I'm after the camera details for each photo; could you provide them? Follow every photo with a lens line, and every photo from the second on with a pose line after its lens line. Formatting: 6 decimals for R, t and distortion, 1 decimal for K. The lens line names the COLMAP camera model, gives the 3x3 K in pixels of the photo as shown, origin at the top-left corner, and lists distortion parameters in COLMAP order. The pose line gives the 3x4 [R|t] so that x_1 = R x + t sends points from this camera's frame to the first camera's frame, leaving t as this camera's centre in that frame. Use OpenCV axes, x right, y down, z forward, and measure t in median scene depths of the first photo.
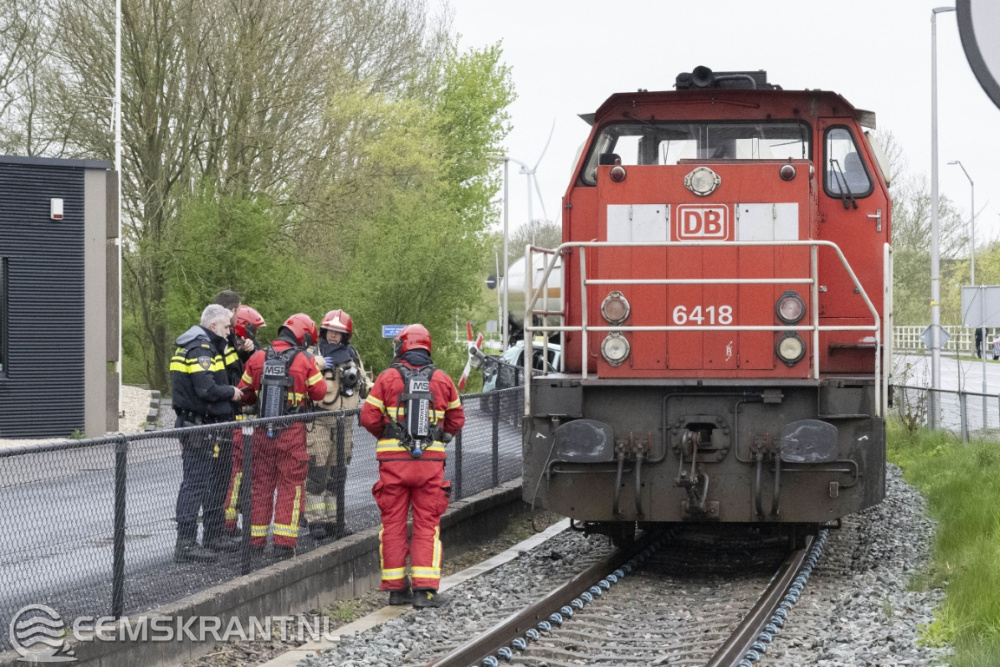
lens RADIAL K [[2784.1, 0, 499.2], [0, 2784.1, 337.3], [0, 0, 1]] dist [0.027276, 0.000000]
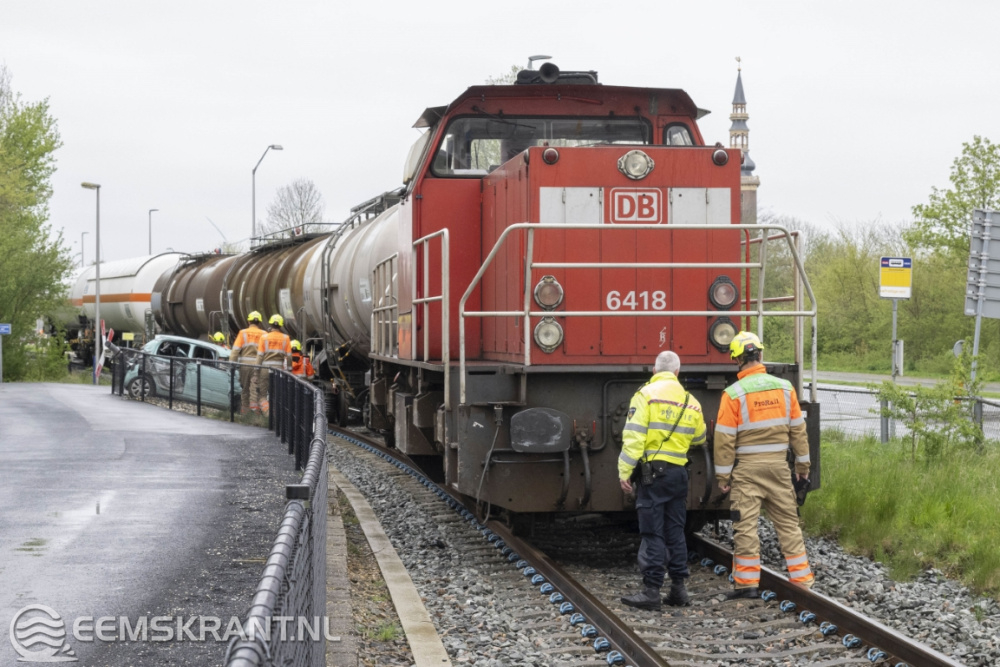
lens RADIAL K [[2037.6, 0, 504.8], [0, 2037.6, 329.1], [0, 0, 1]] dist [0.008629, 0.000000]
pose [[0.967917, -0.000730, 0.251269, -0.153185], [0.001711, 0.999992, -0.003686, 0.004783], [-0.251264, 0.003997, 0.967910, 0.313263]]
